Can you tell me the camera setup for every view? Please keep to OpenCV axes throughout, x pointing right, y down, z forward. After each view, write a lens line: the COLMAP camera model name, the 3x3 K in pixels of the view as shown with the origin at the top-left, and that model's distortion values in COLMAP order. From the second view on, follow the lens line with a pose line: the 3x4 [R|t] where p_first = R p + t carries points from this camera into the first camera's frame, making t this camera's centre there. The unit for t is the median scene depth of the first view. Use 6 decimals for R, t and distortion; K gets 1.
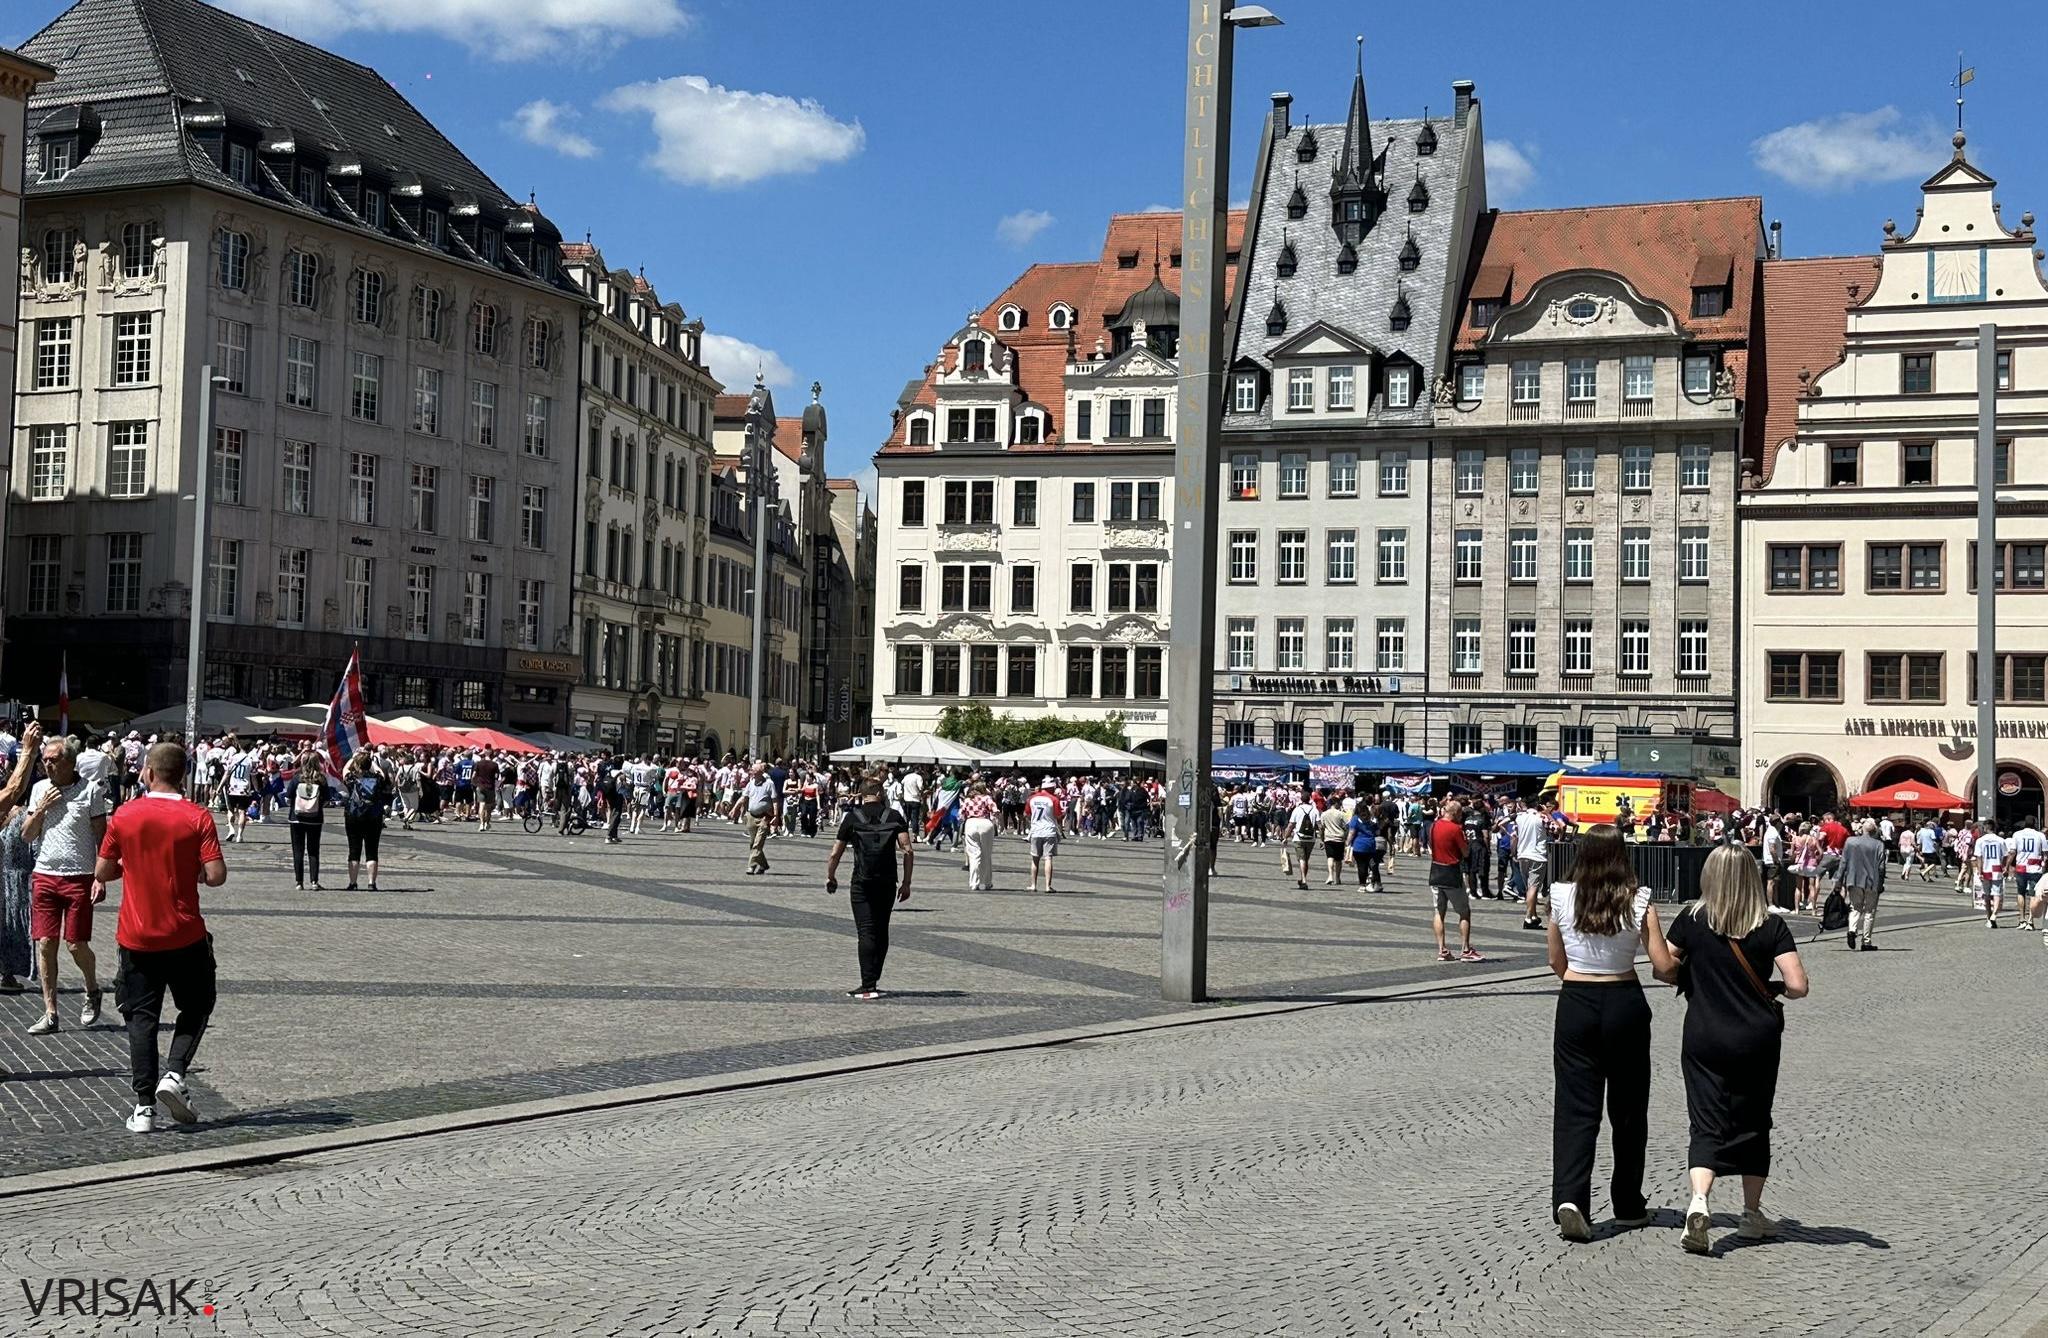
lens RADIAL K [[1722.8, 0, 1024.0], [0, 1722.8, 669.0], [0, 0, 1]] dist [0.026928, -0.004138]
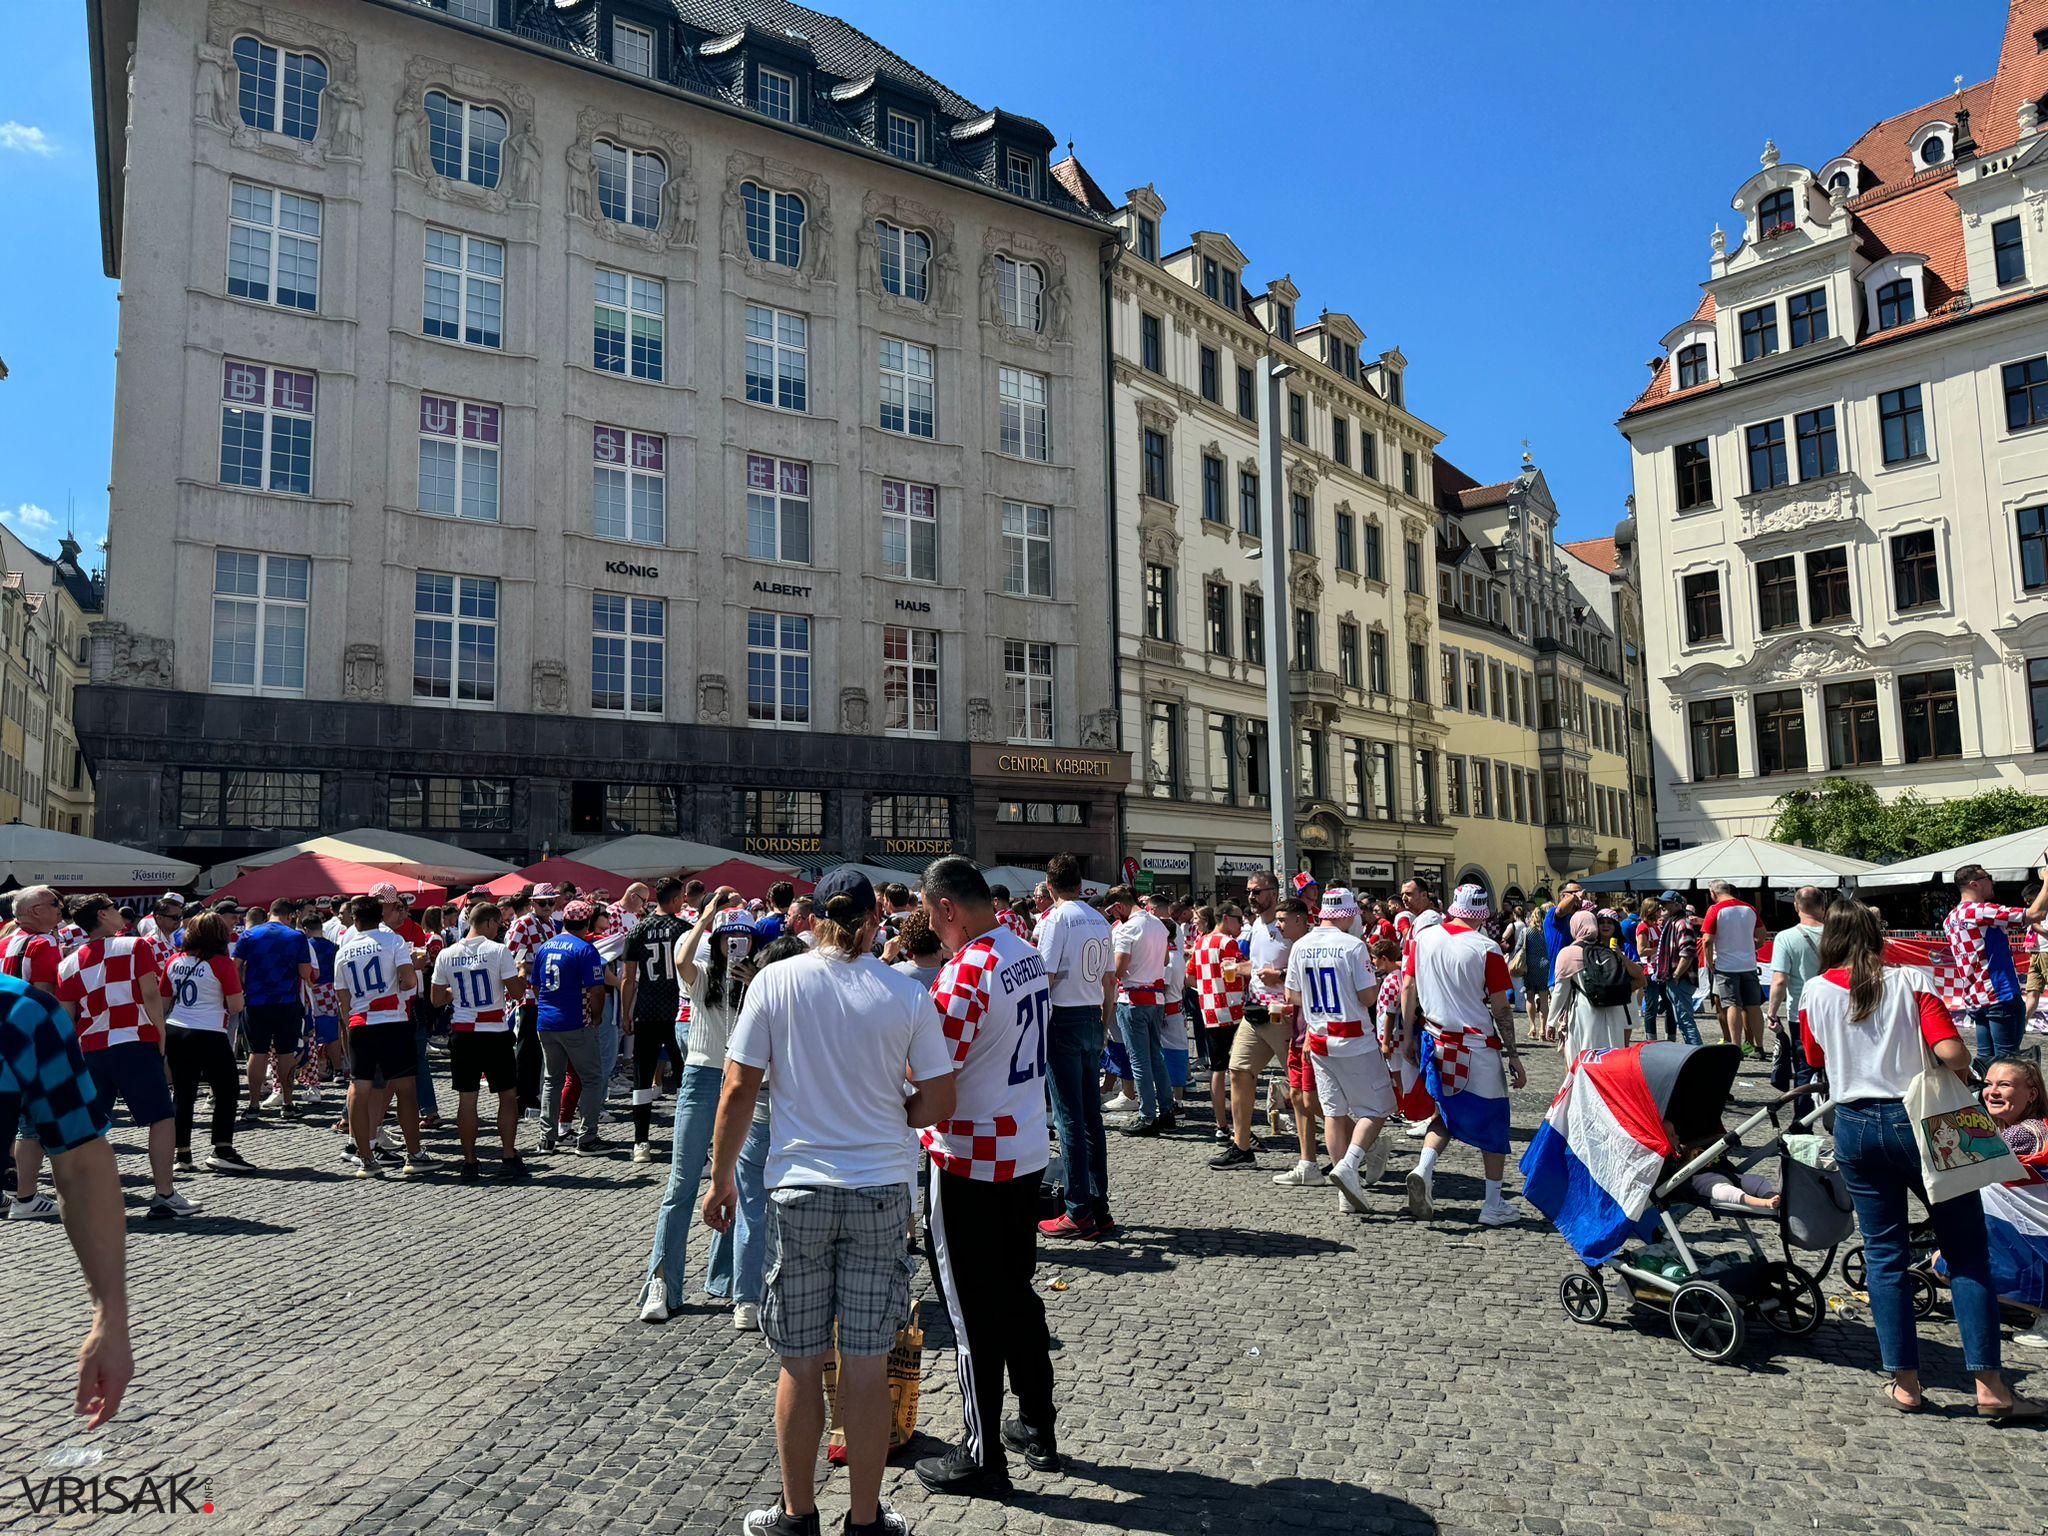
lens RADIAL K [[1424.4, 0, 1024.0], [0, 1424.4, 768.0], [0, 0, 1]] dist [0.076150, -0.097692]
pose [[0.843823, -0.101342, -0.526965, -0.003771], [0.075225, 0.994648, -0.070826, 0.028668], [0.531322, 0.020123, 0.846931, 0.436838]]
